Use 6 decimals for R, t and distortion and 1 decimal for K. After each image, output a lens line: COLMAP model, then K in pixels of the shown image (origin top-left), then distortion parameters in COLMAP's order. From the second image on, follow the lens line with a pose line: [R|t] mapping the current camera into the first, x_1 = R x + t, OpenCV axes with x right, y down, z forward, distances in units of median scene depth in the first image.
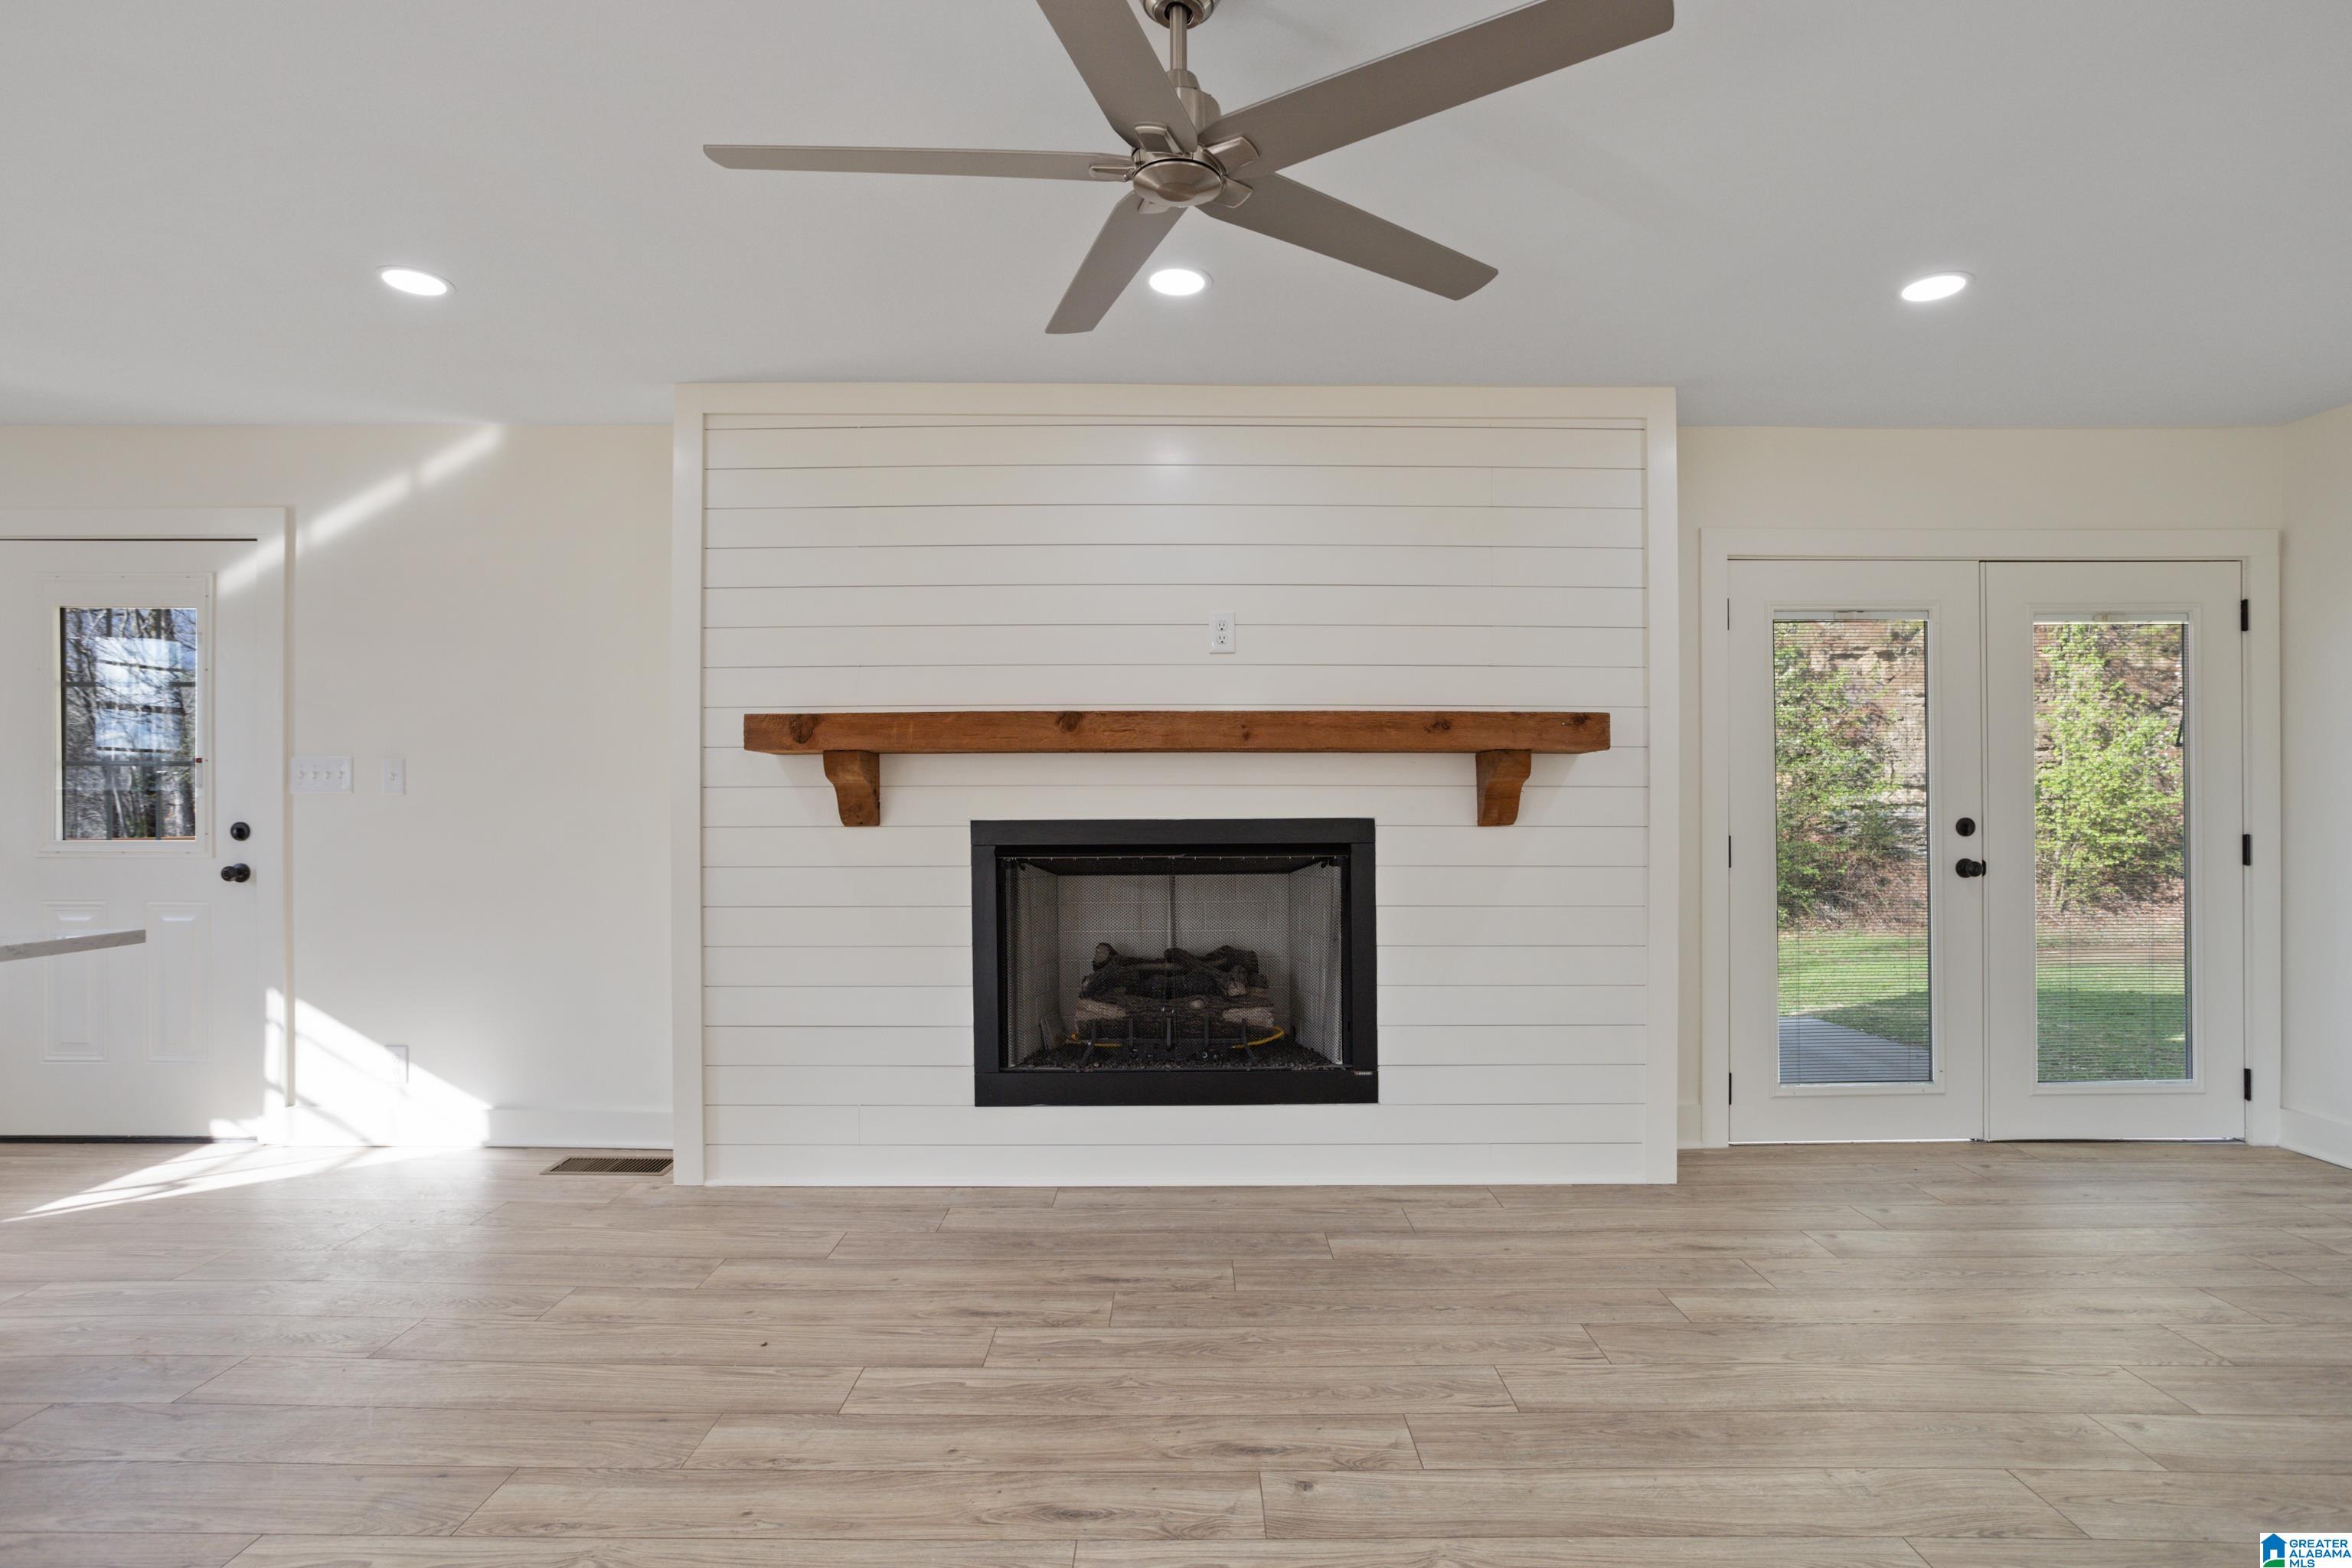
lens RADIAL K [[1172.0, 0, 1180.6], [0, 1172.0, 823.6], [0, 0, 1]] dist [-0.023656, 0.001316]
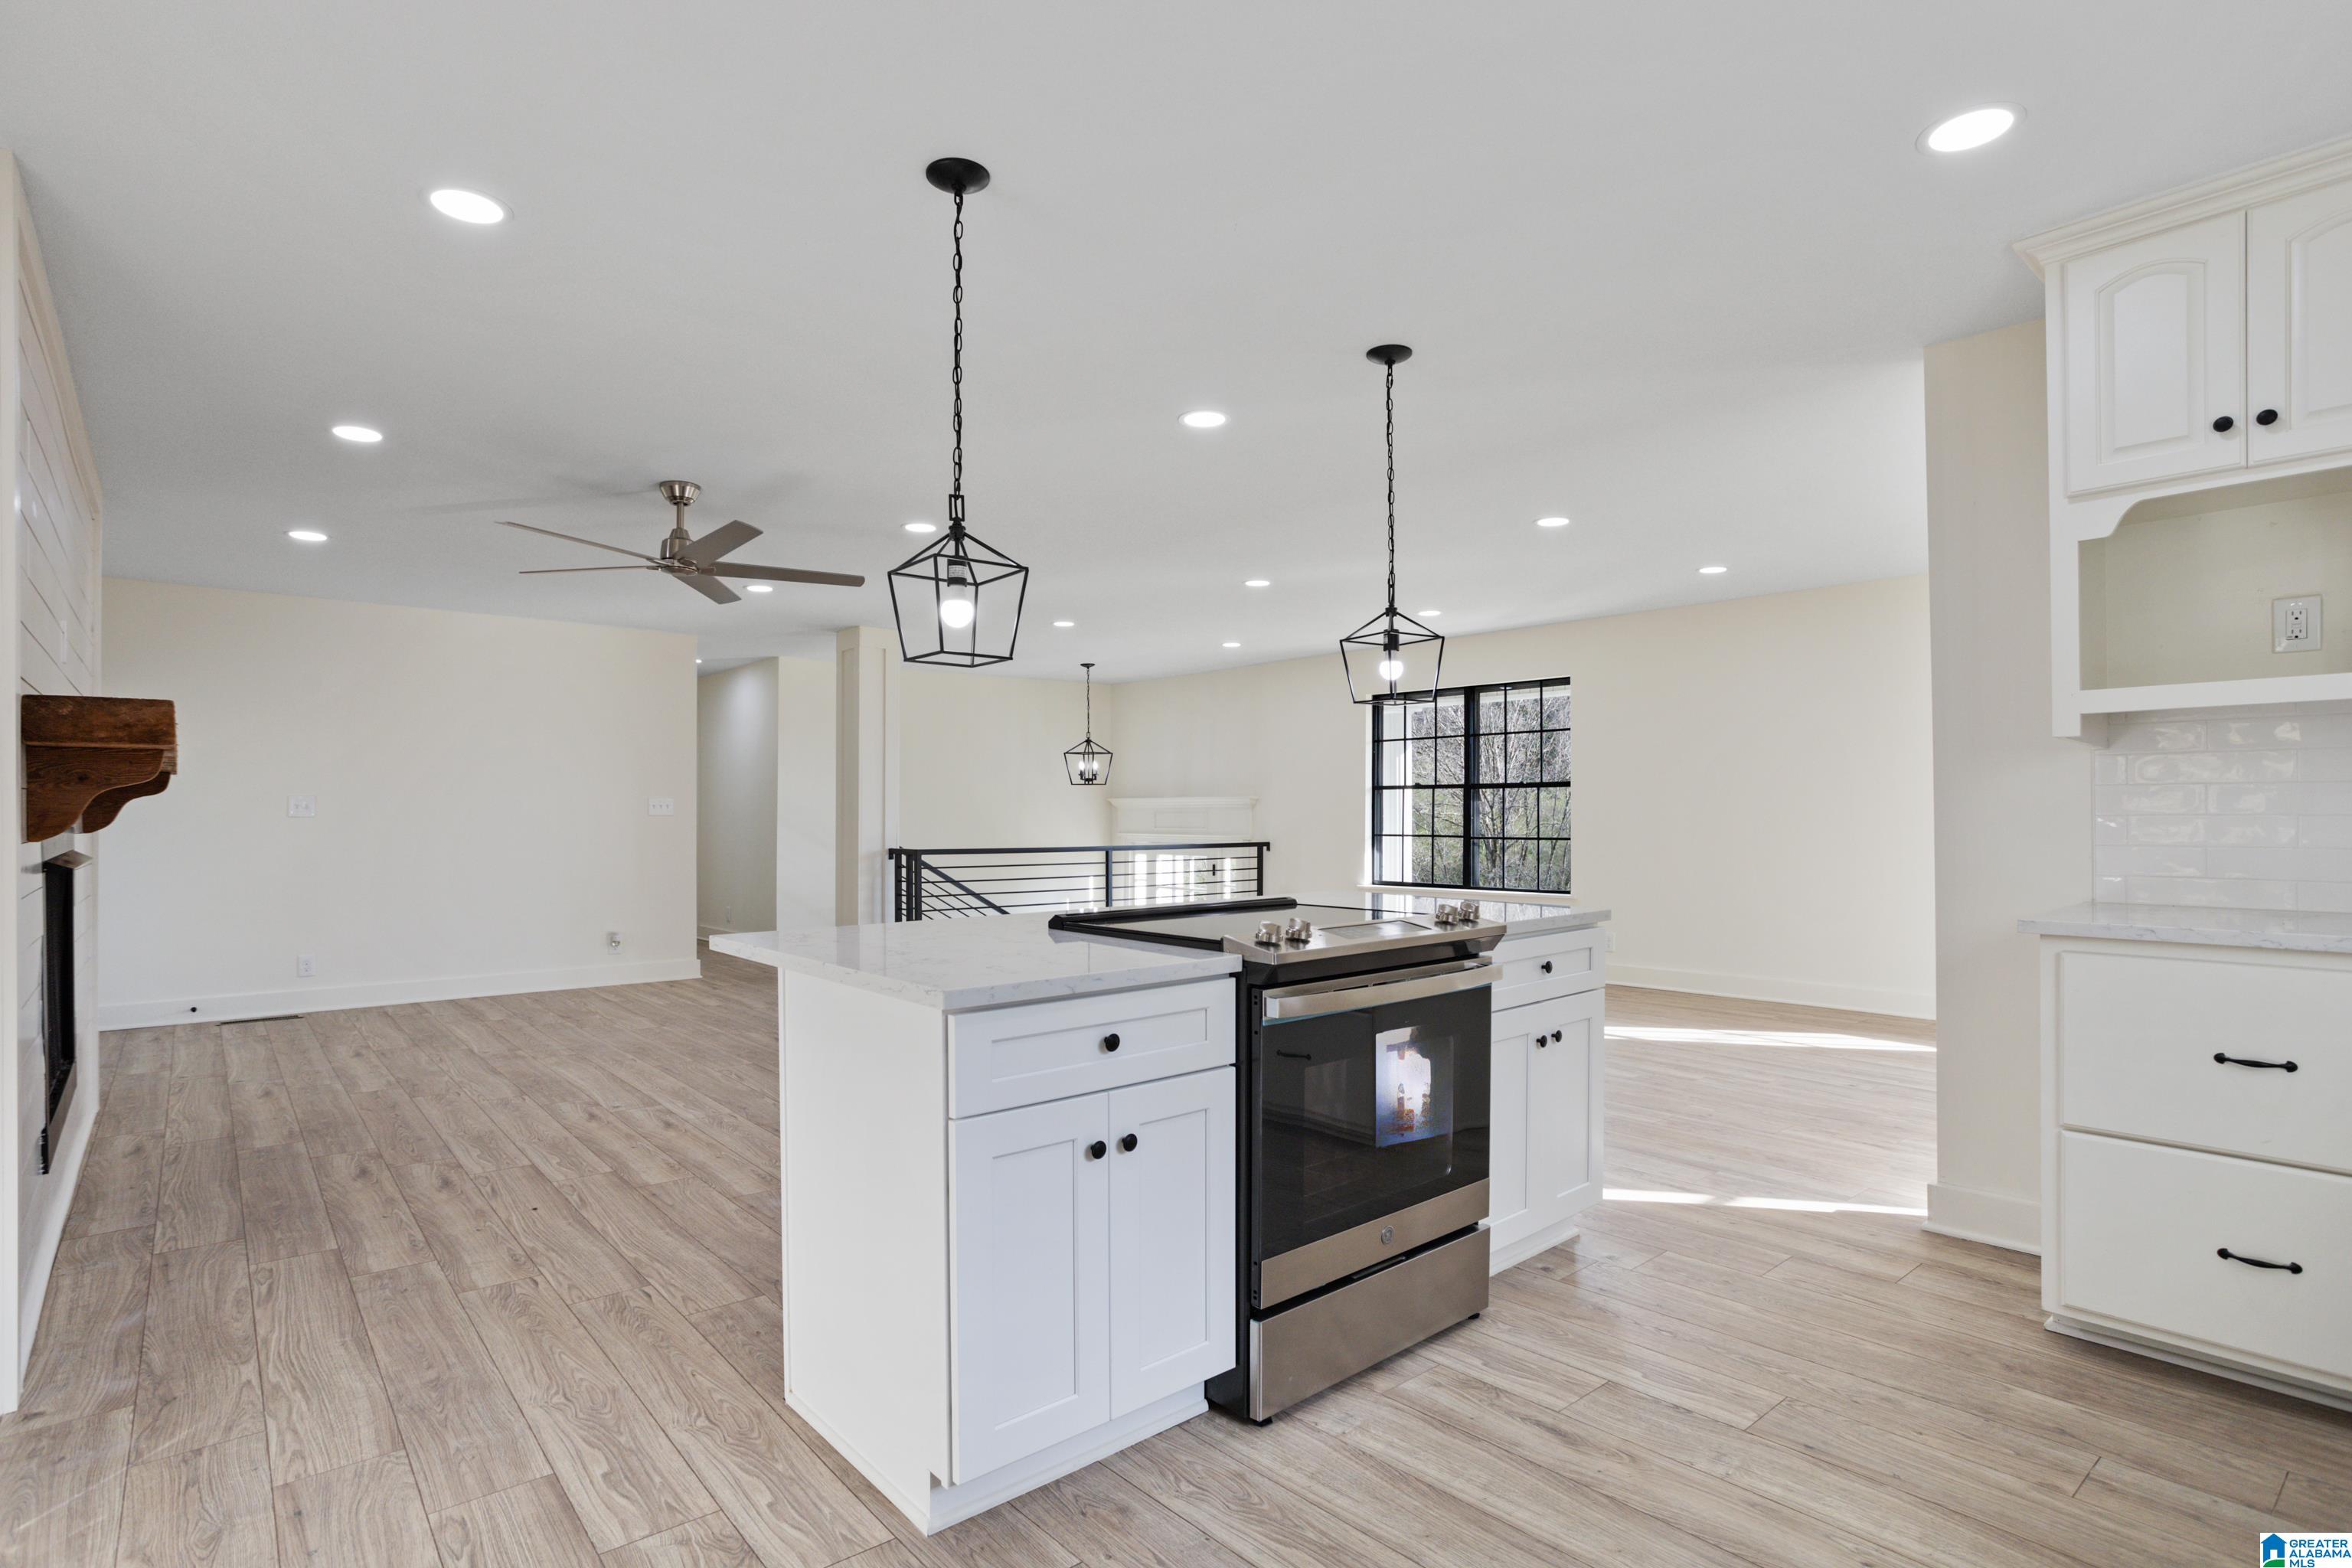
lens RADIAL K [[1150.9, 0, 1171.1], [0, 1150.9, 814.7], [0, 0, 1]] dist [0.000757, 0.000995]
pose [[-0.657303, -0.000347, 0.753626, -1.437275], [0.006405, 0.999961, 0.006047, -0.018155], [-0.753599, 0.008801, -0.657275, 1.010667]]
